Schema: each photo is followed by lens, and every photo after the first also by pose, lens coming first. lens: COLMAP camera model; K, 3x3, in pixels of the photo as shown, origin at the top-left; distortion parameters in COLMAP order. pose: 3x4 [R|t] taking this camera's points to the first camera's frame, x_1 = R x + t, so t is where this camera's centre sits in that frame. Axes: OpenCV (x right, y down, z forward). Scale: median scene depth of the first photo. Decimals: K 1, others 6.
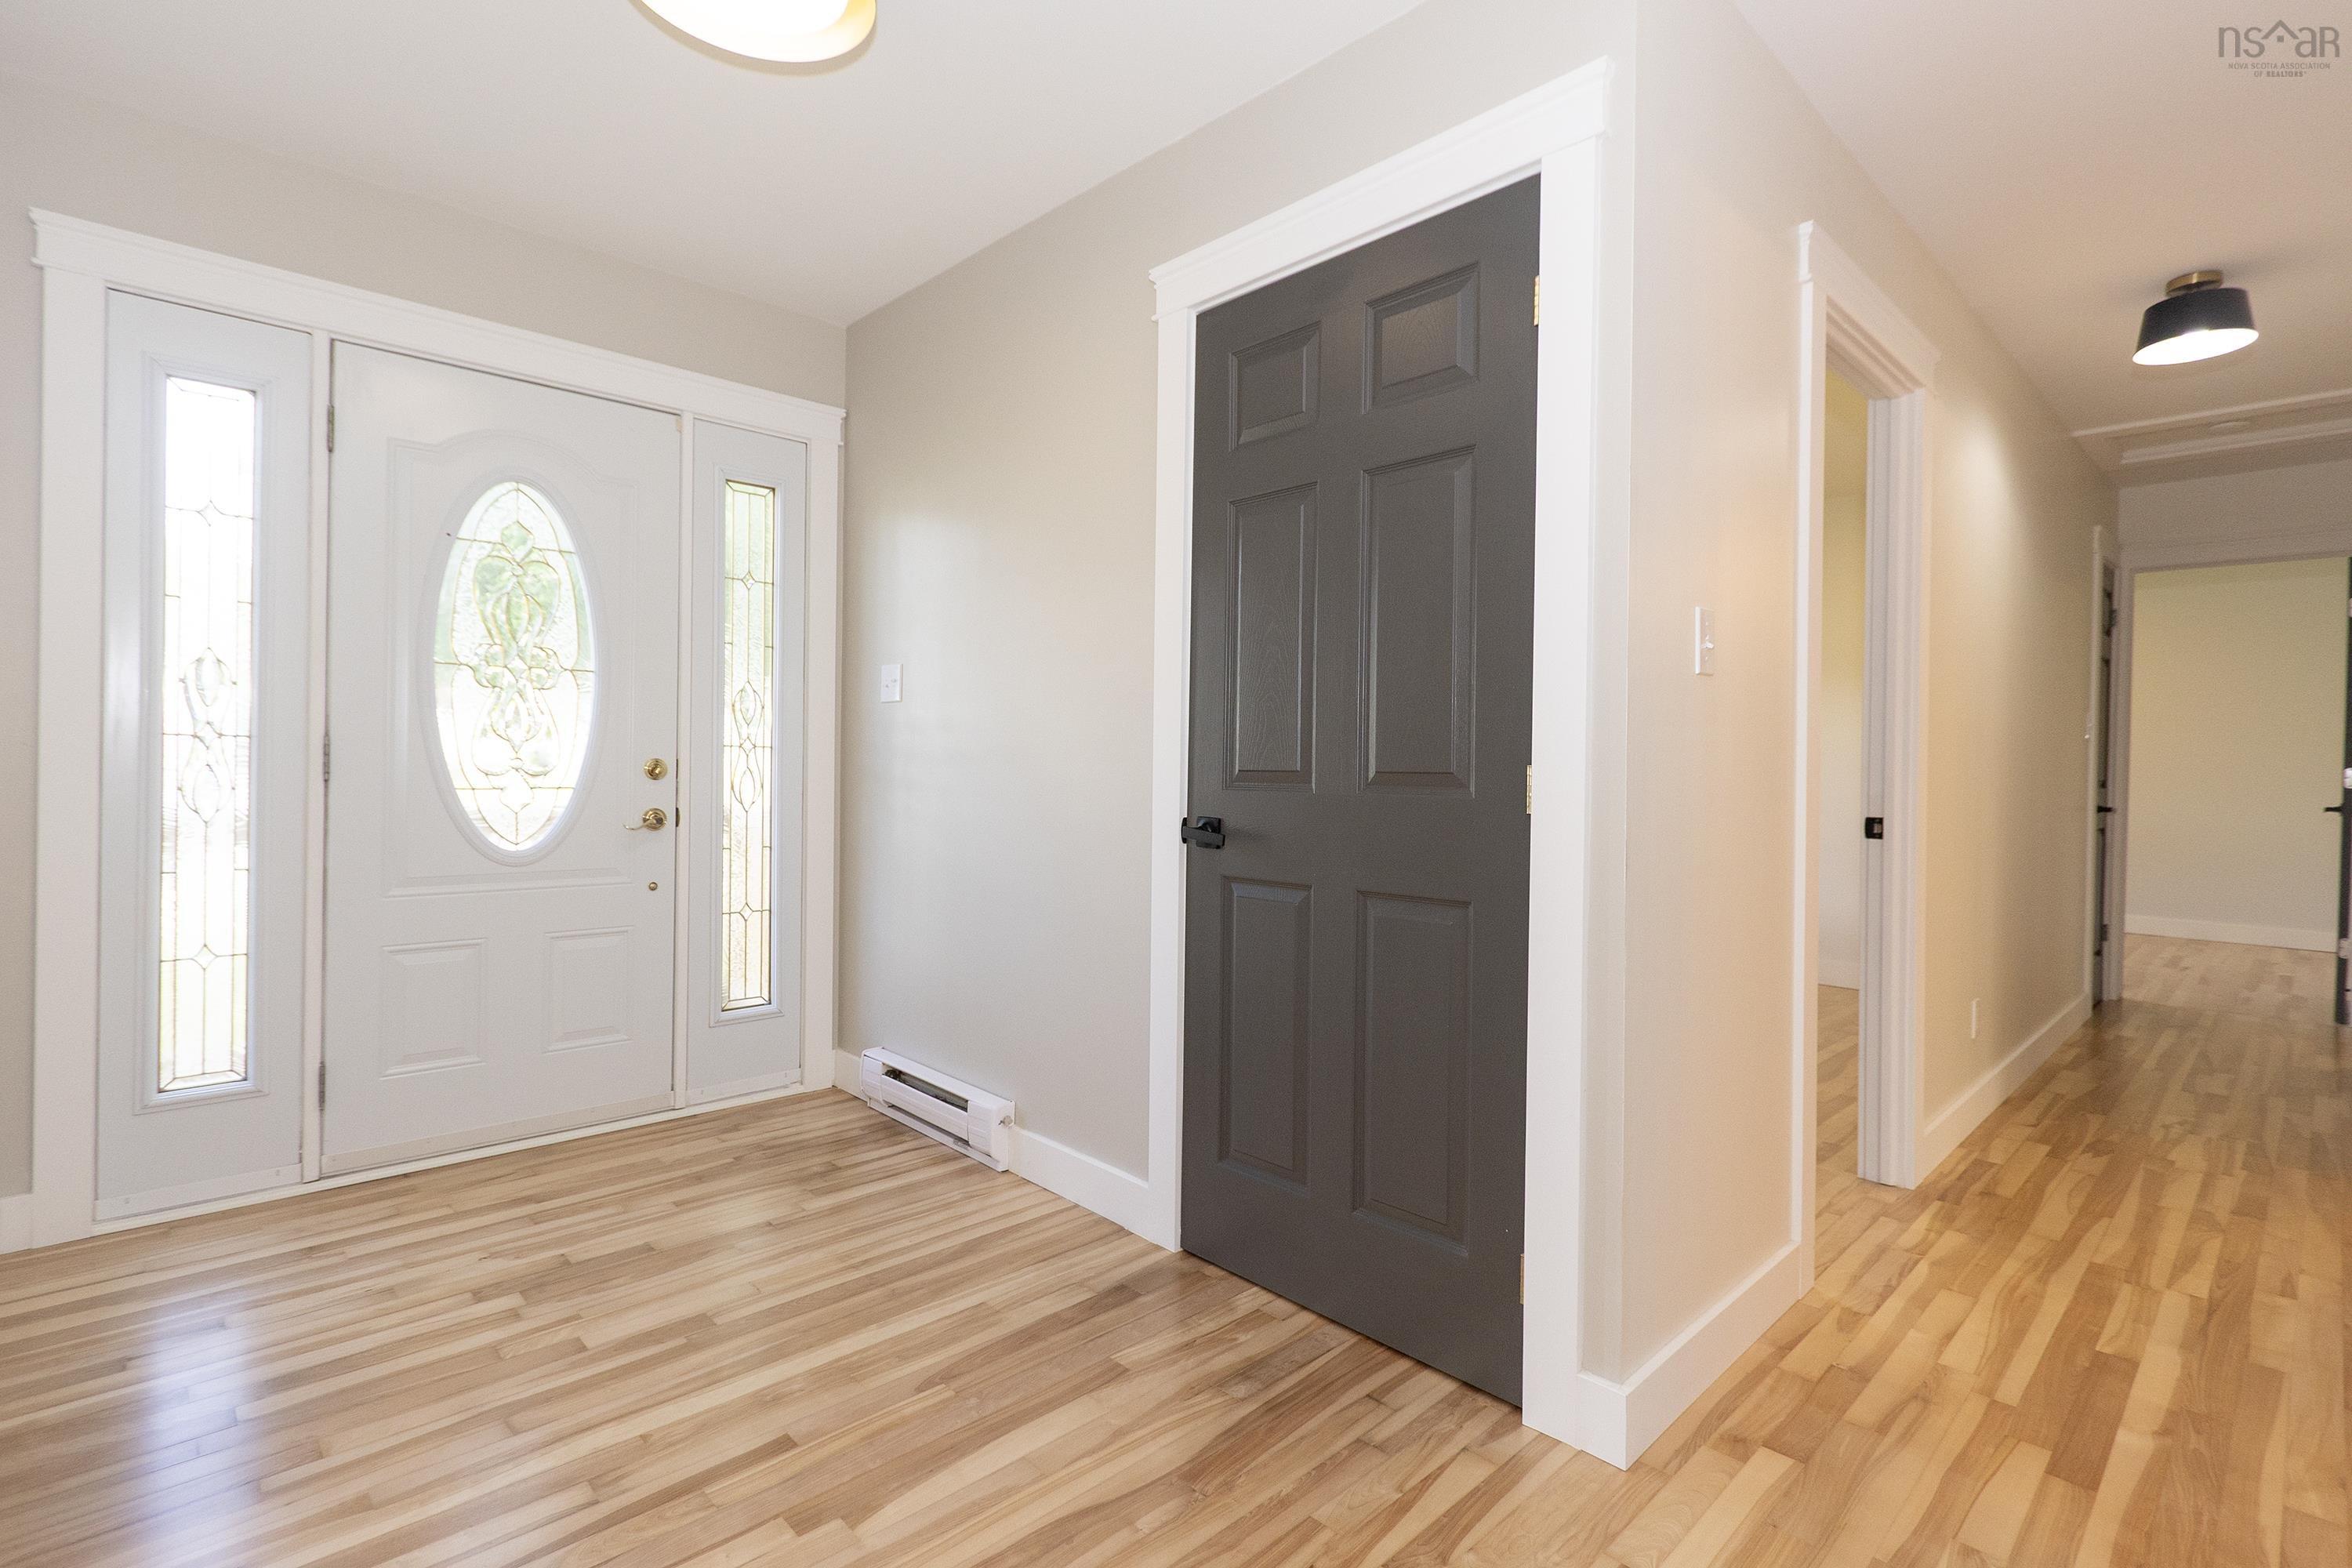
lens RADIAL K [[1092.2, 0, 1179.6], [0, 1092.2, 767.3], [0, 0, 1]] dist [-0.003532, -0.000821]
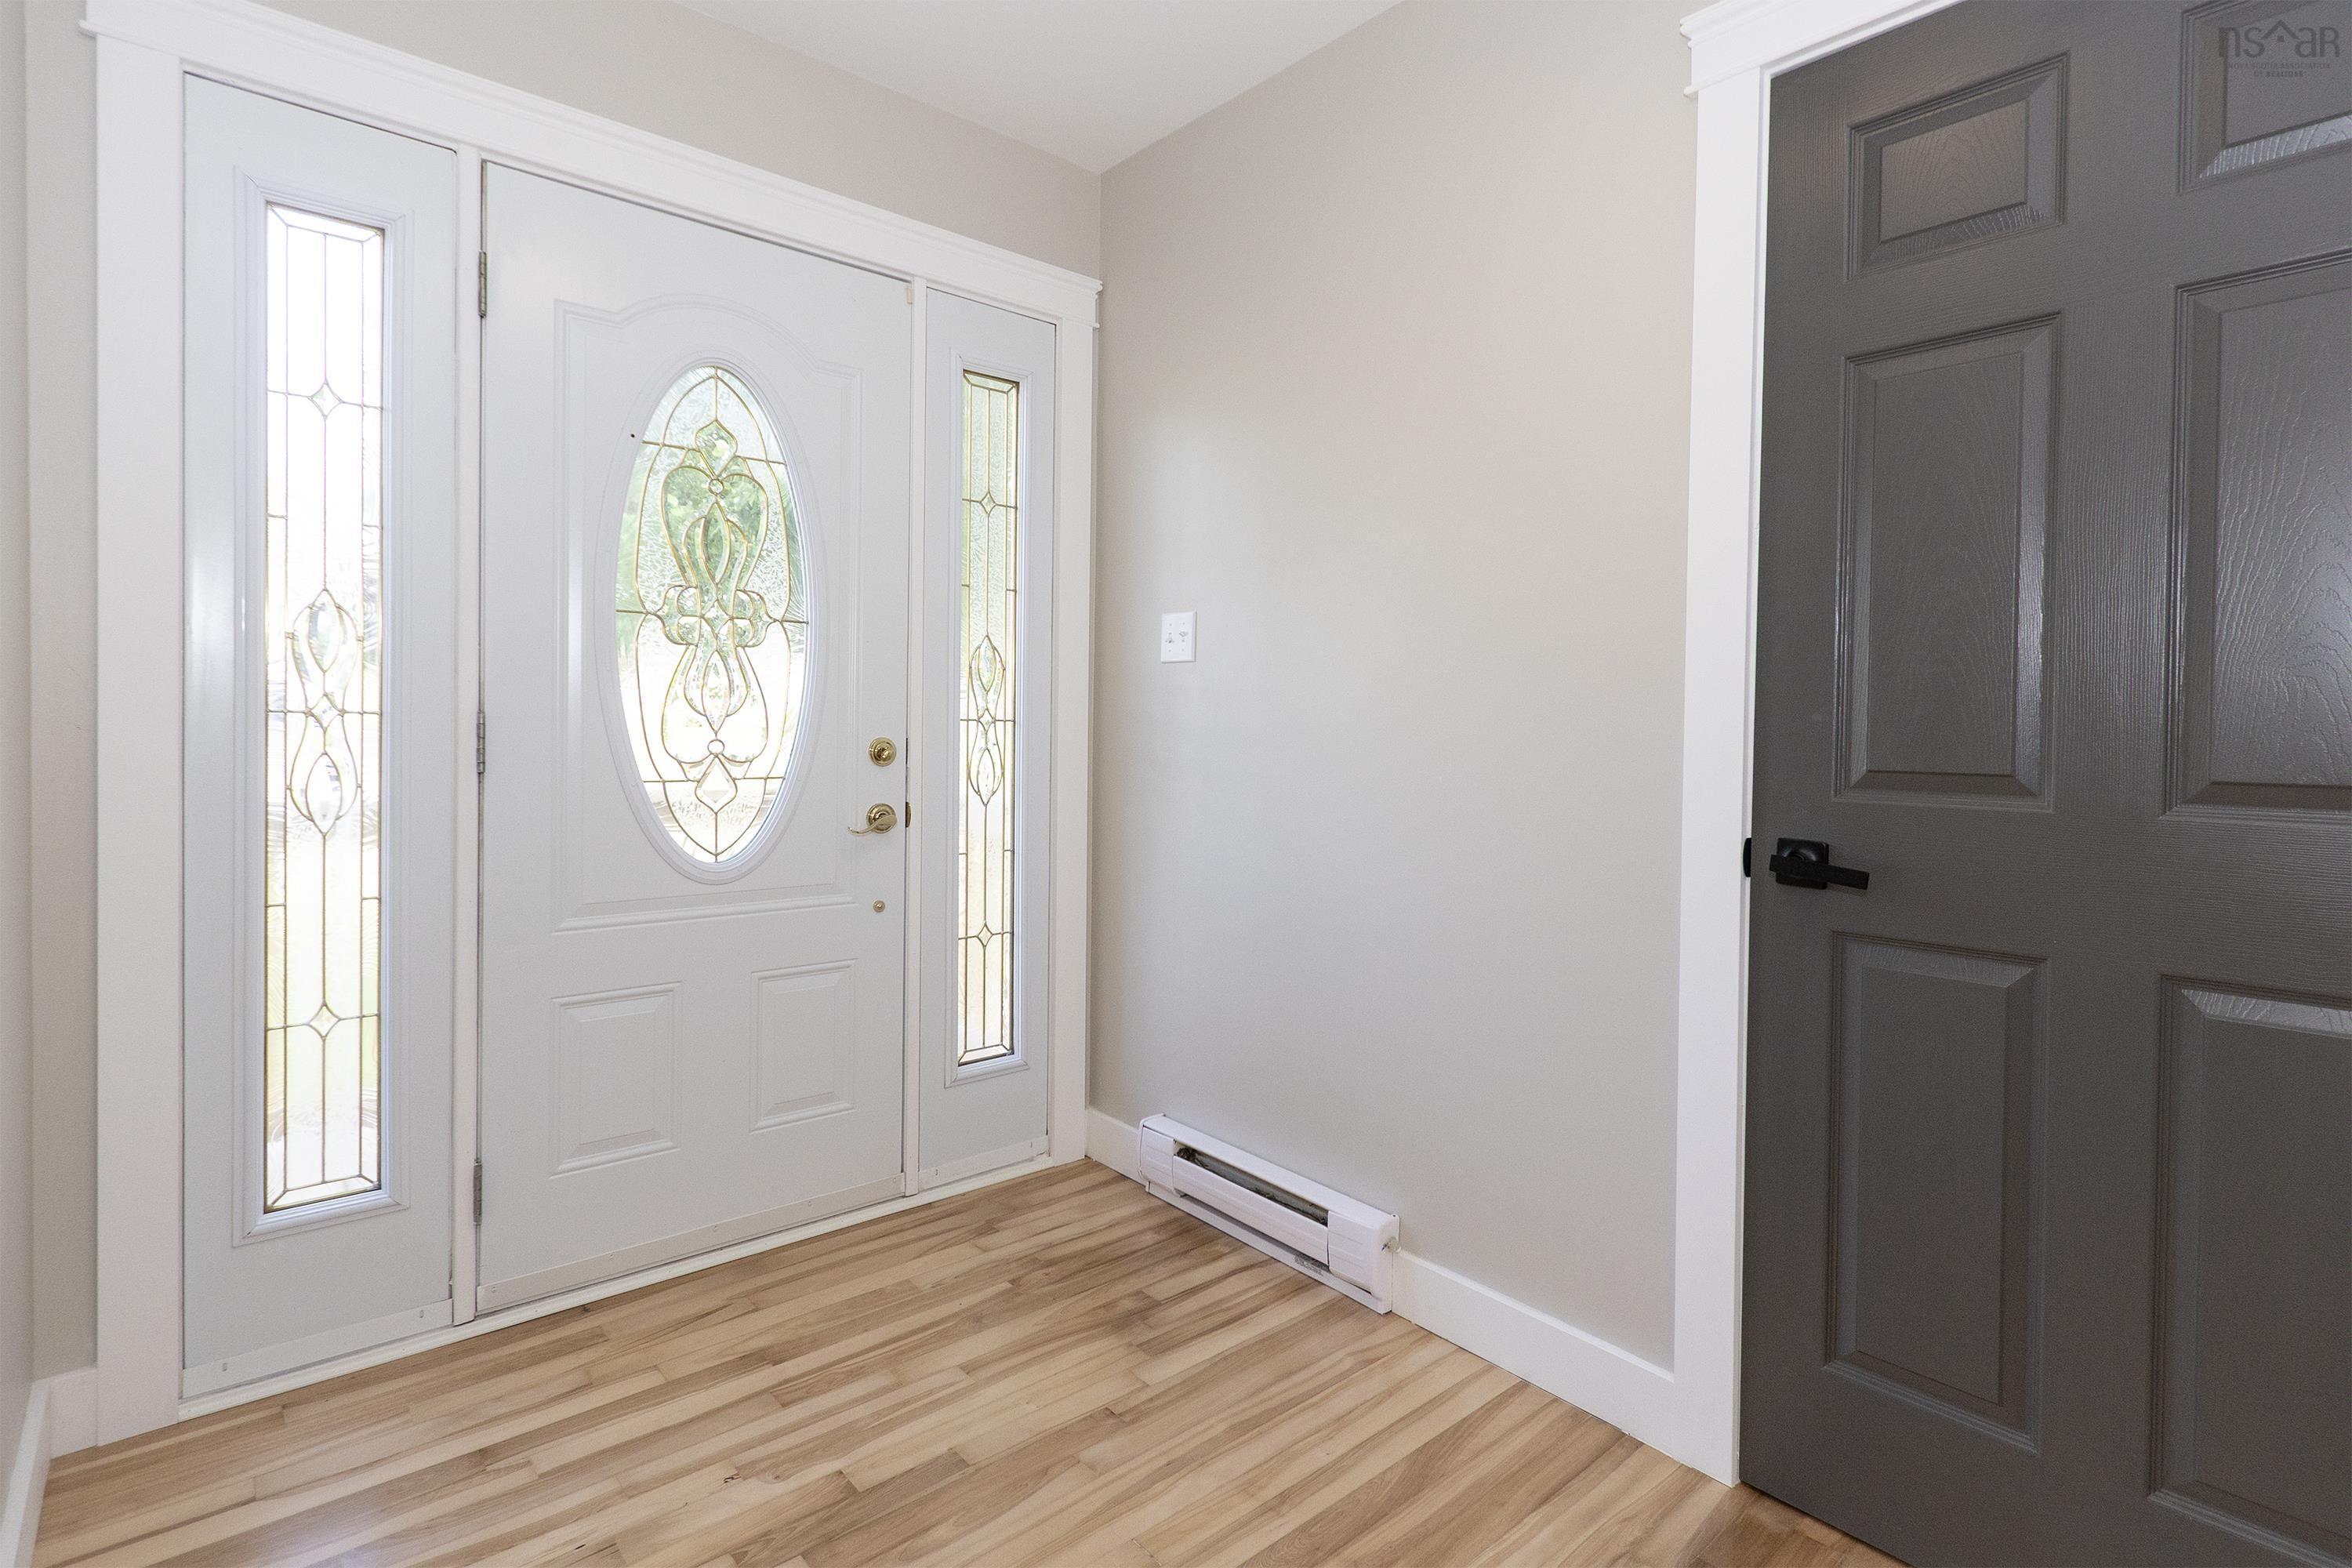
lens RADIAL K [[1132.6, 0, 1184.2], [0, 1132.6, 740.5], [0, 0, 1]] dist [0.000350, -0.000816]
pose [[0.998928, 0.001889, -0.046245, -0.272501], [-0.001195, 0.999886, 0.015041, -0.021229], [0.046269, -0.014969, 0.998817, 0.261152]]
